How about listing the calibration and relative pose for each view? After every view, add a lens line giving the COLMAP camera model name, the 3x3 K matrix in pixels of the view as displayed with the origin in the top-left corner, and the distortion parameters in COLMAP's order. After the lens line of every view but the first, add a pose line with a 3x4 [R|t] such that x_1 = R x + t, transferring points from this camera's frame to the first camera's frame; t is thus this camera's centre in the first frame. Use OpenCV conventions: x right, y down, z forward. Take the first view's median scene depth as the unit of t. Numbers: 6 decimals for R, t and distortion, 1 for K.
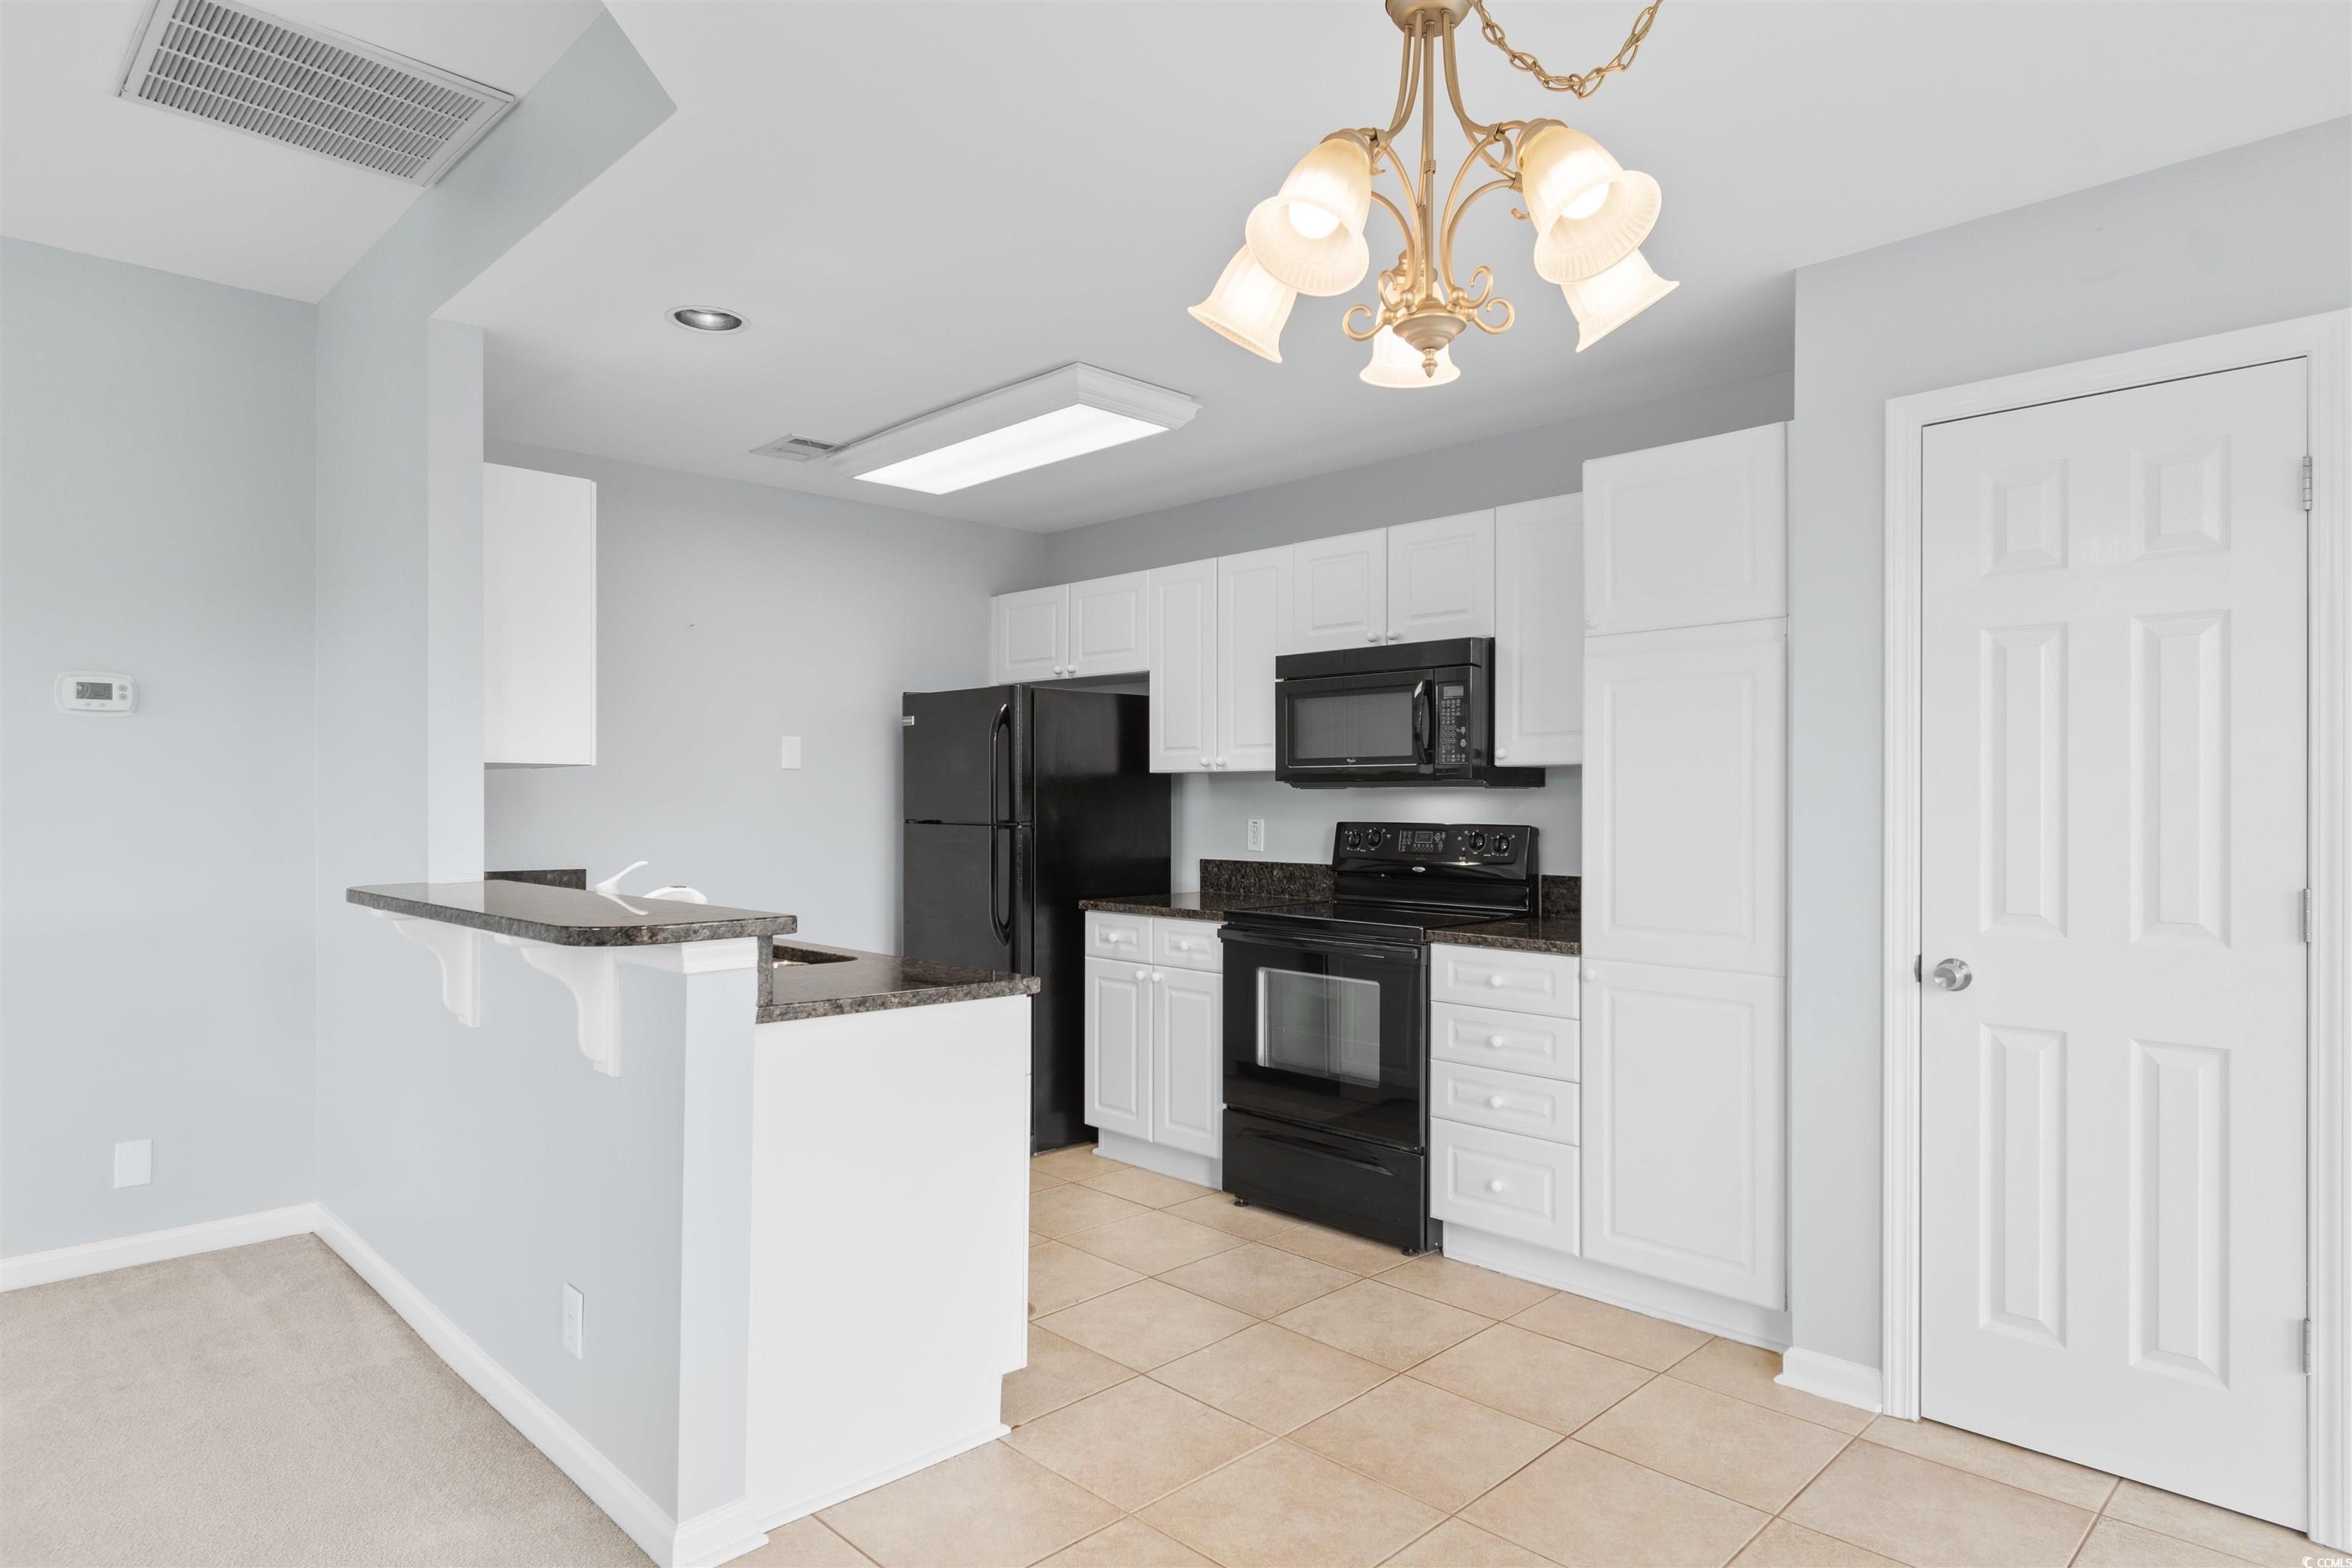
lens RADIAL K [[1315.6, 0, 1176.0], [0, 1315.6, 784.0], [0, 0, 1]] dist [0.000653, -0.000067]
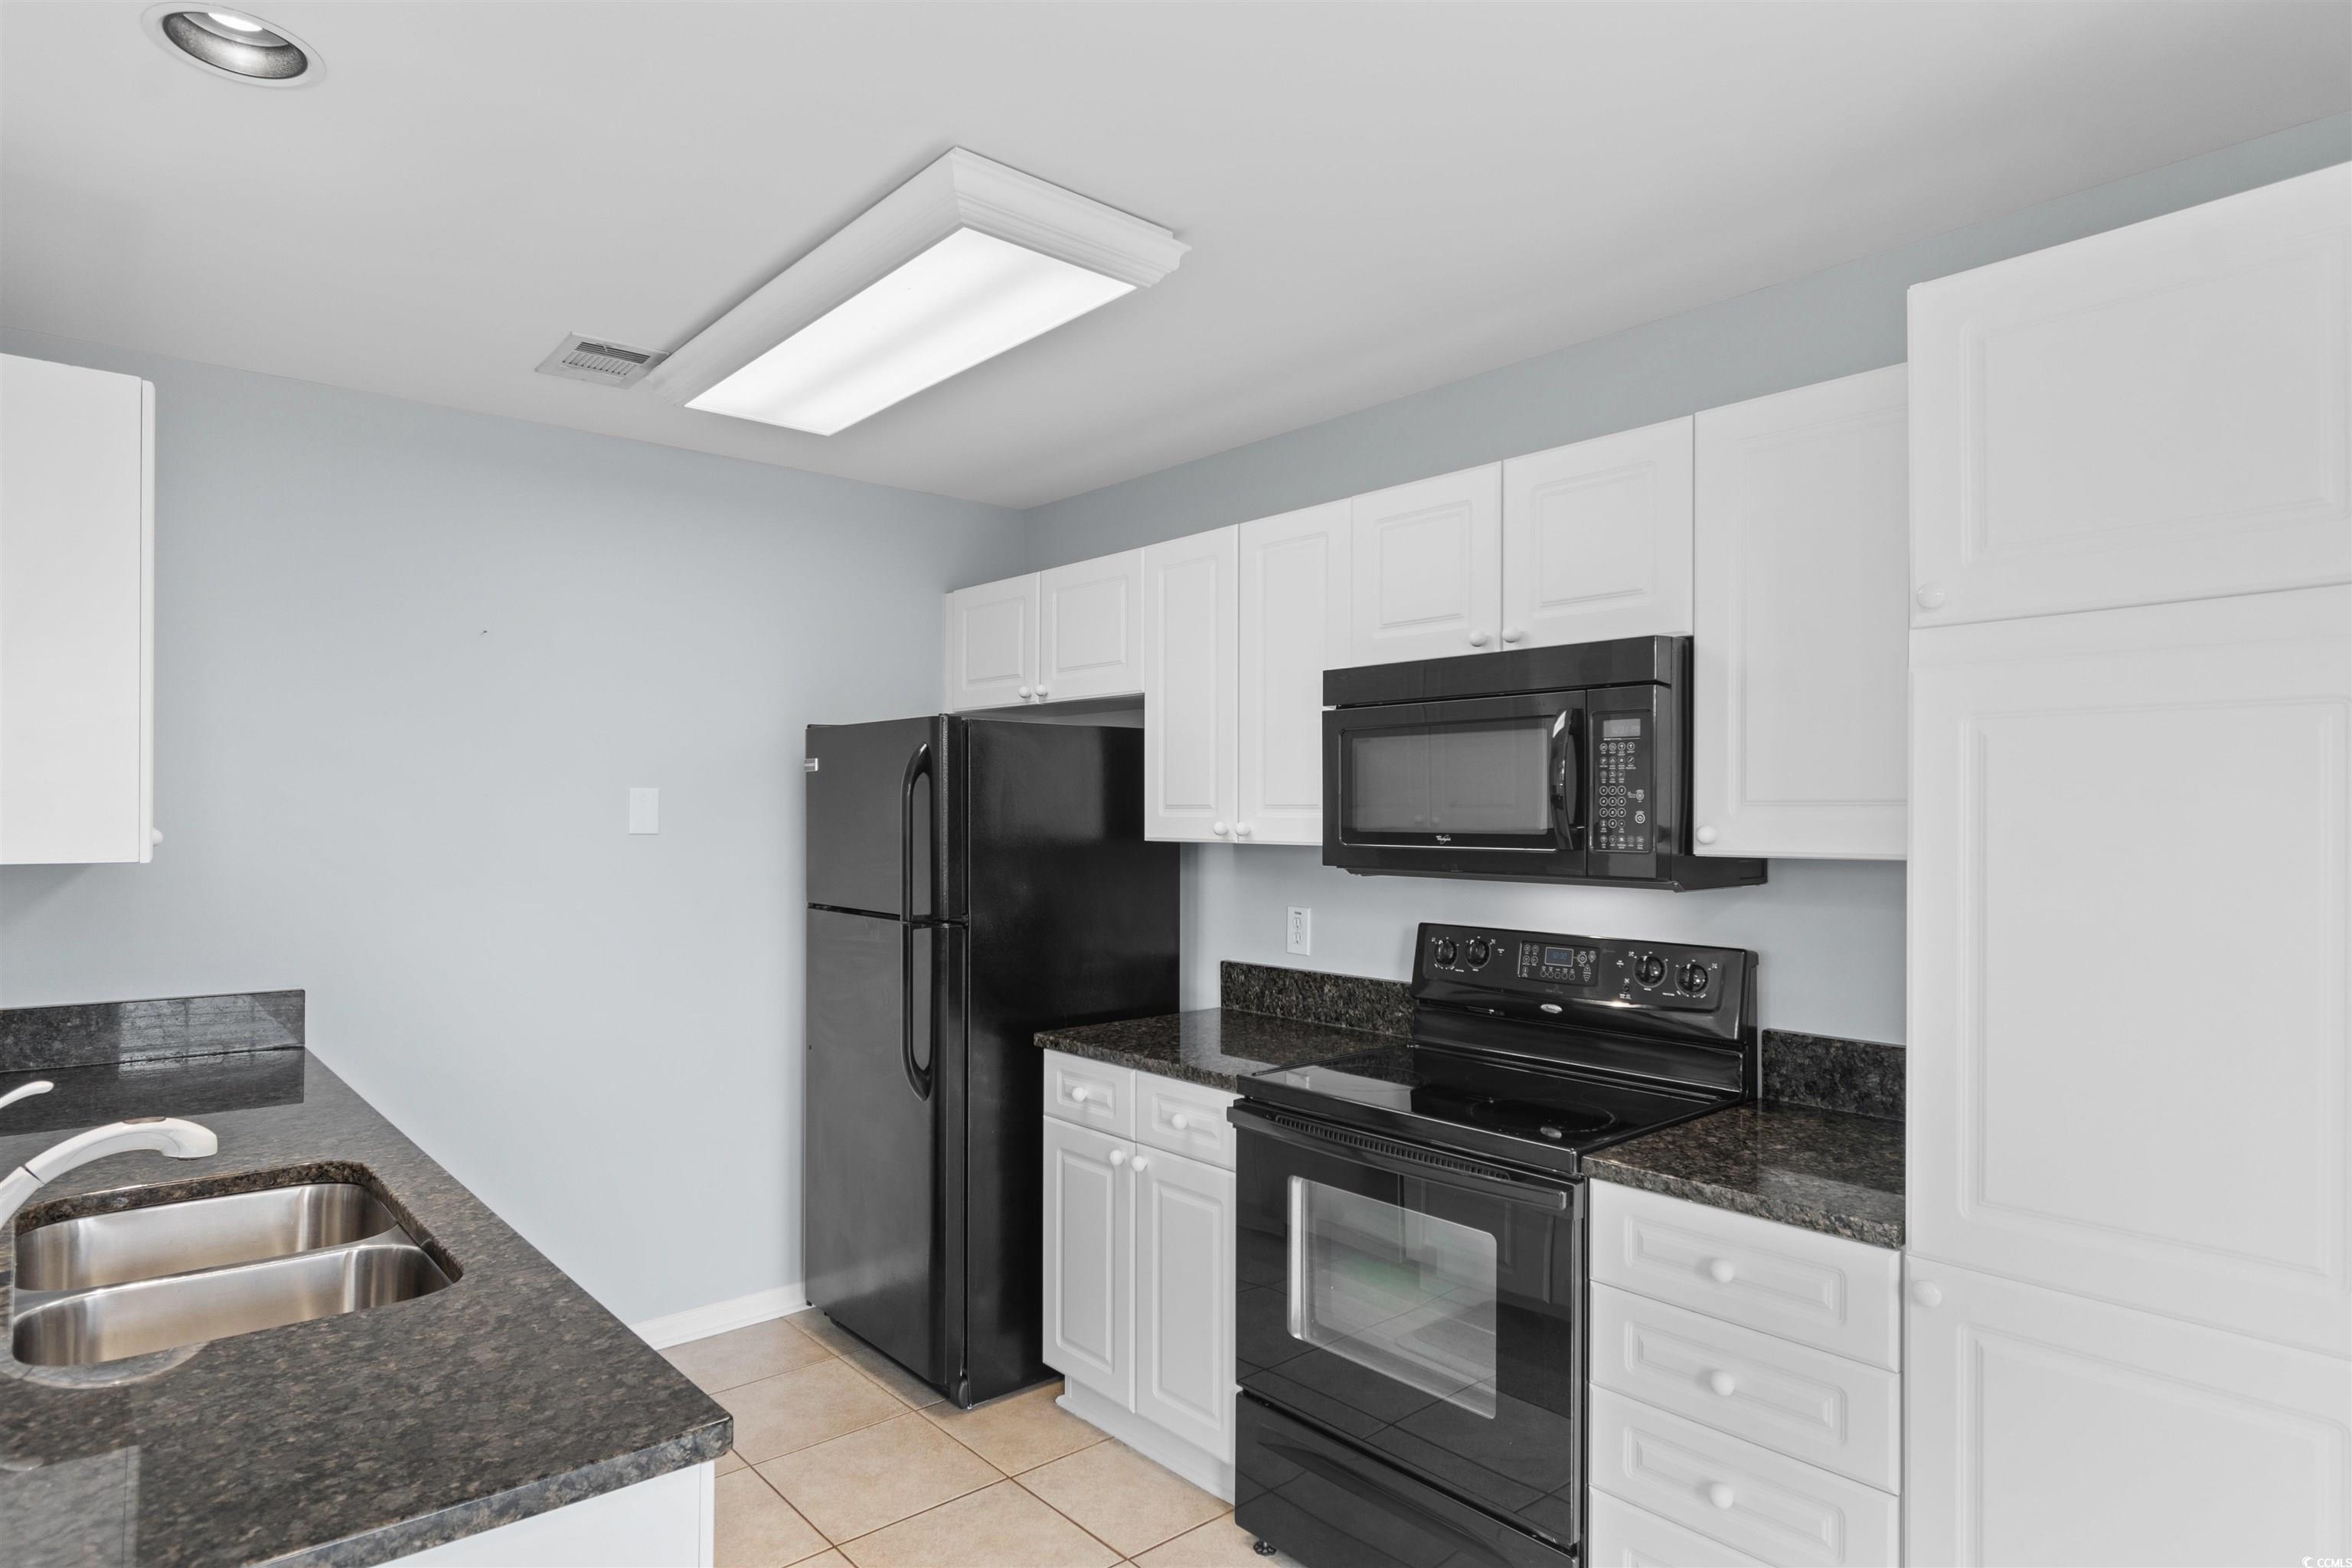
lens RADIAL K [[1288.4, 0, 1174.1], [0, 1288.4, 802.3], [0, 0, 1]] dist [0.001214, -0.016141]
pose [[0.998148, -0.000051, -0.060832, 0.041651], [0.000196, 0.999997, 0.002368, -0.034508], [0.060832, -0.002376, 0.998145, 0.370112]]
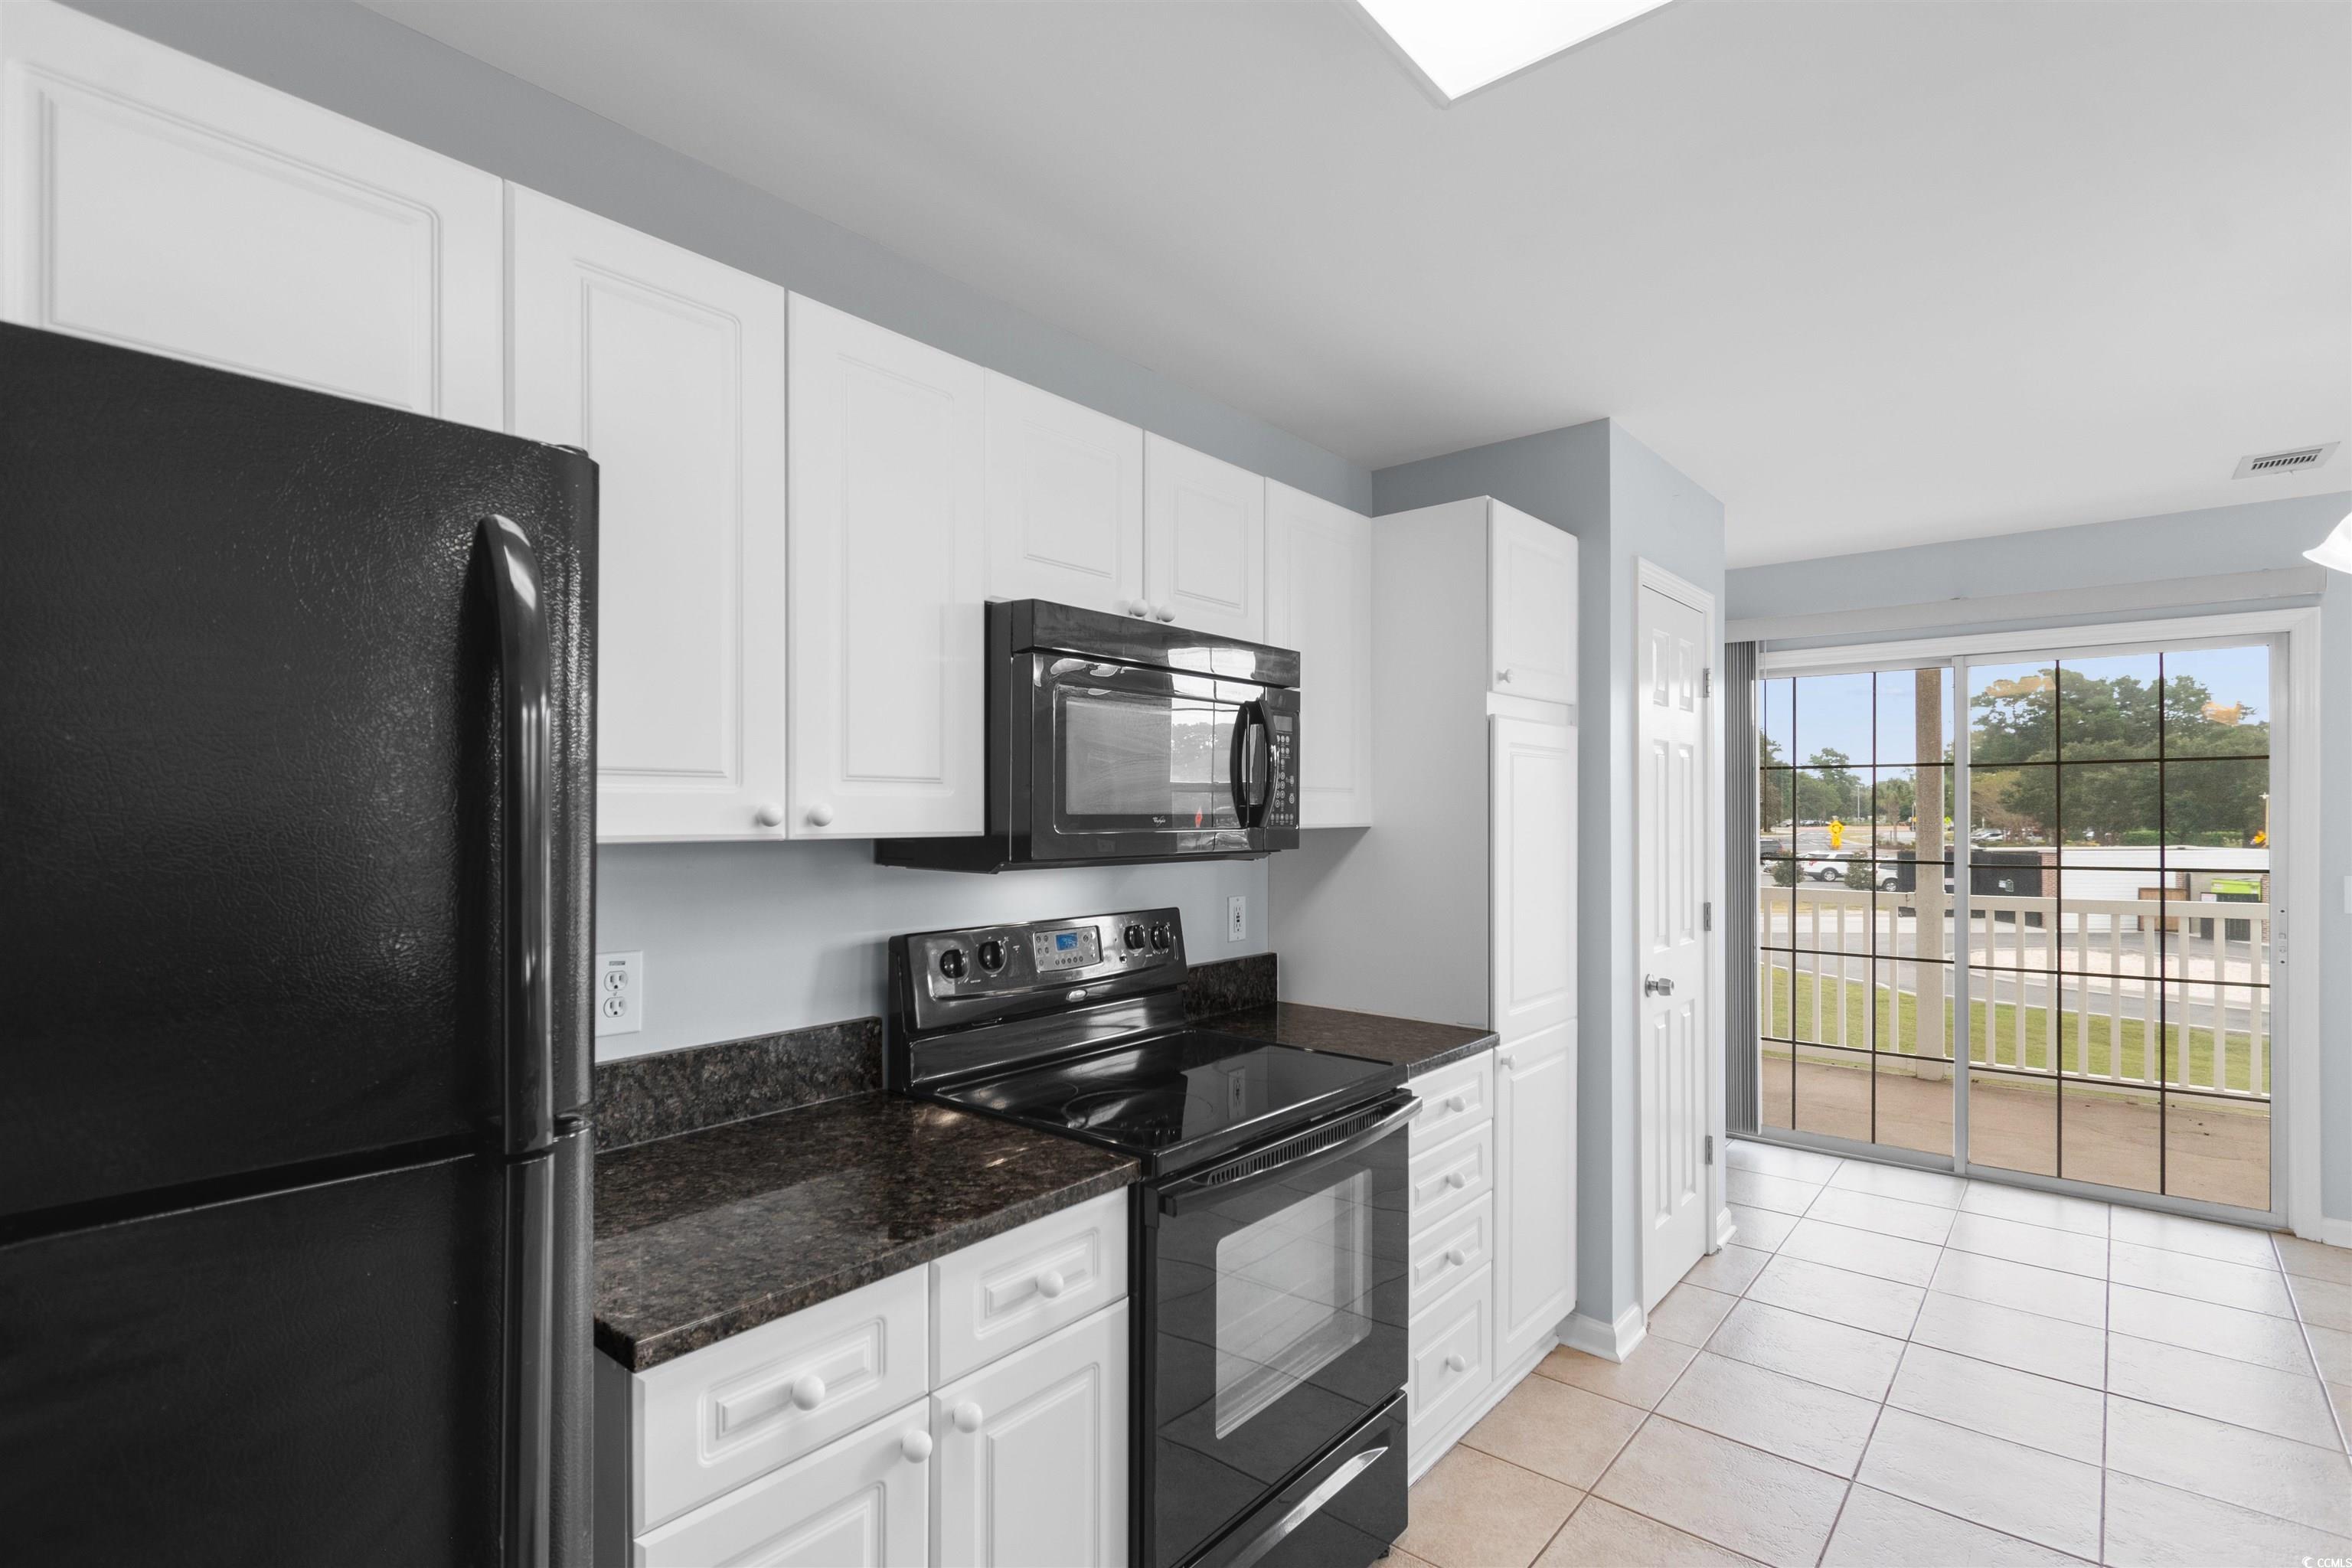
lens RADIAL K [[1116.9, 0, 1175.2], [0, 1116.9, 812.1], [0, 0, 1]] dist [-0.001992, -0.000376]
pose [[-0.083339, -0.002394, 0.996518, -0.331769], [-0.010984, 0.999939, 0.001484, -0.021157], [-0.996461, -0.010822, -0.083360, 0.986488]]
